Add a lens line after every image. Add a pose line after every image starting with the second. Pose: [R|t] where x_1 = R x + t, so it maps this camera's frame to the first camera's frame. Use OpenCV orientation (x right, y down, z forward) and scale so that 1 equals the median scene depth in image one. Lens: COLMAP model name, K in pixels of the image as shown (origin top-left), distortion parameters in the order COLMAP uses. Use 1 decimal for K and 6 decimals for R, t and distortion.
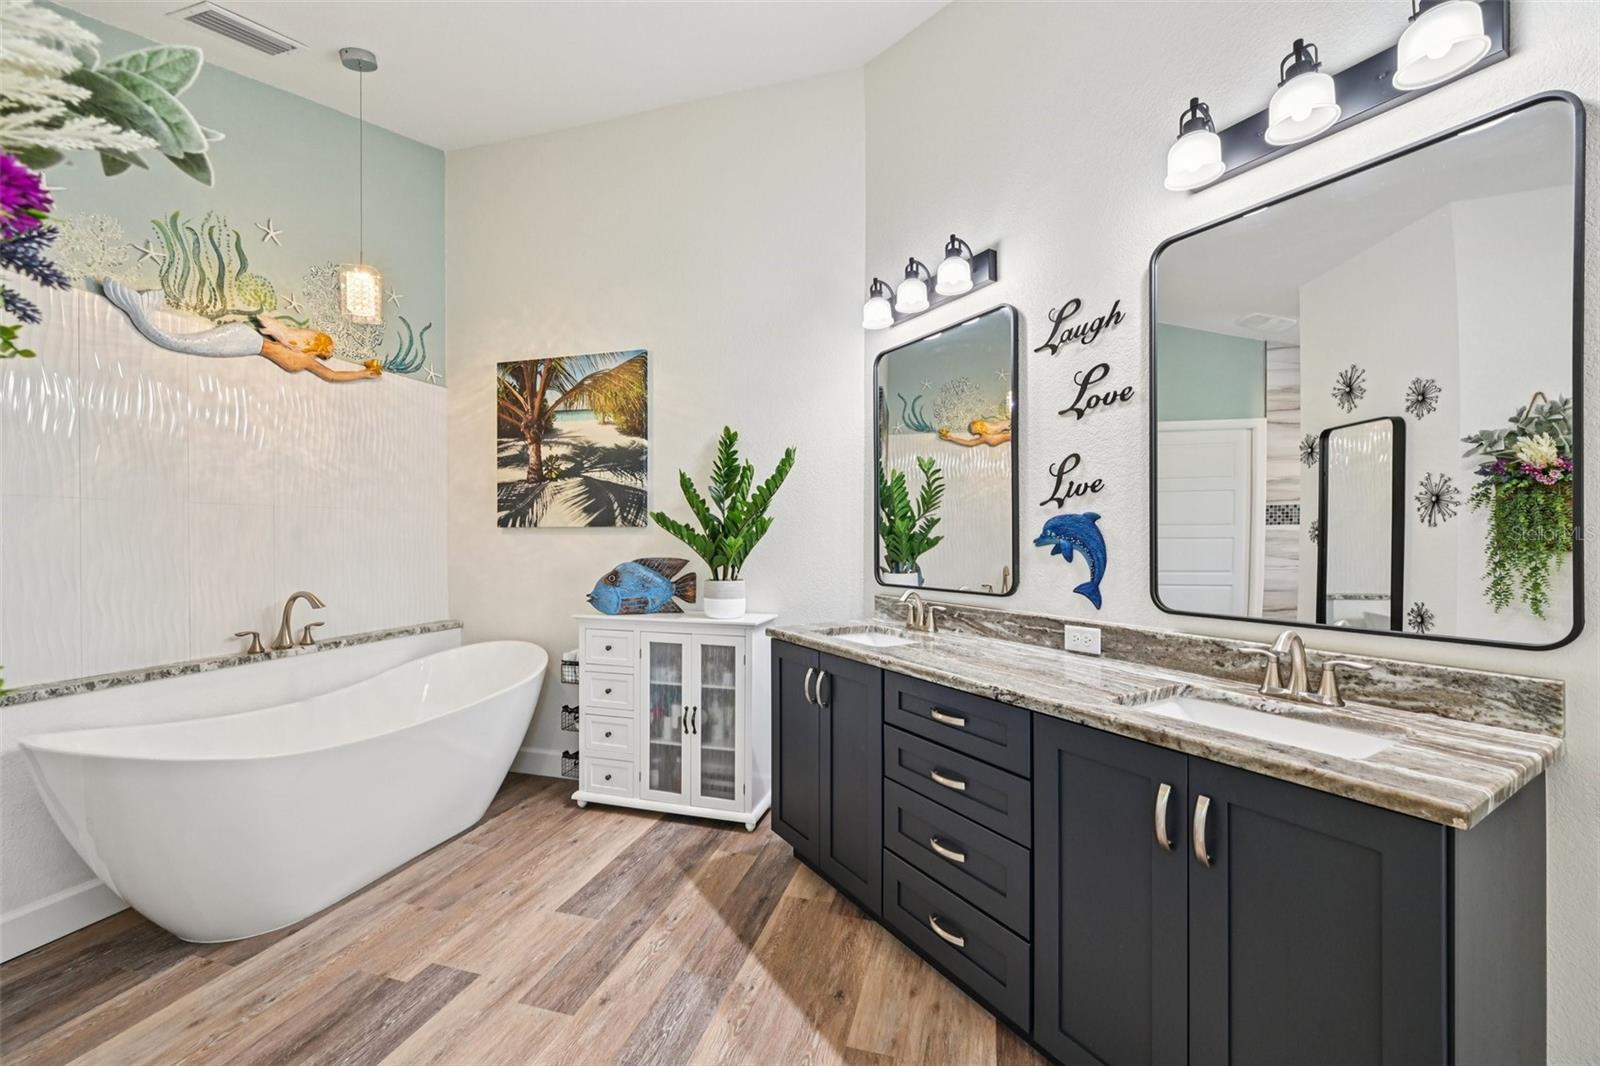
lens RADIAL K [[636.7, 0, 800.1], [0, 636.7, 526.2], [0, 0, 1]] dist [-0.001136, 0.000053]
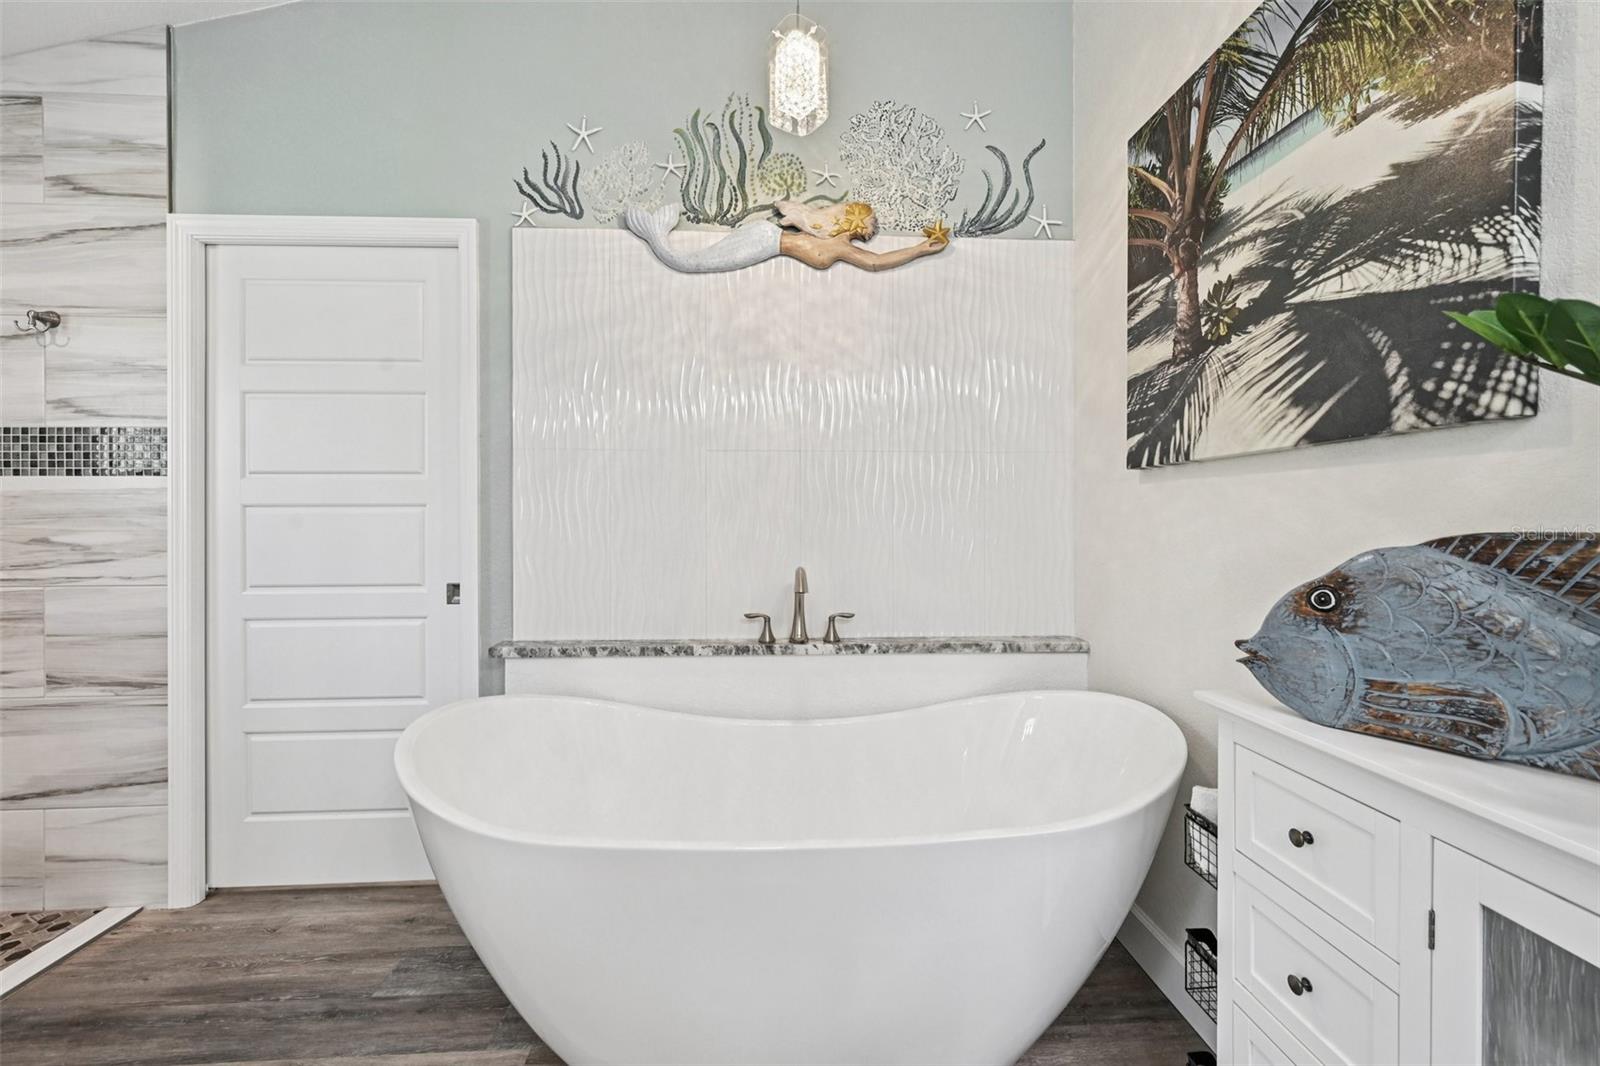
lens RADIAL K [[636.7, 0, 800.1], [0, 636.7, 526.2], [0, 0, 1]] dist [-0.001136, 0.000053]
pose [[0.336933, 0.010001, -0.941476, -0.096053], [0.010693, 0.999838, 0.014448, 0.038811], [0.941468, -0.014935, 0.336772, 0.628394]]
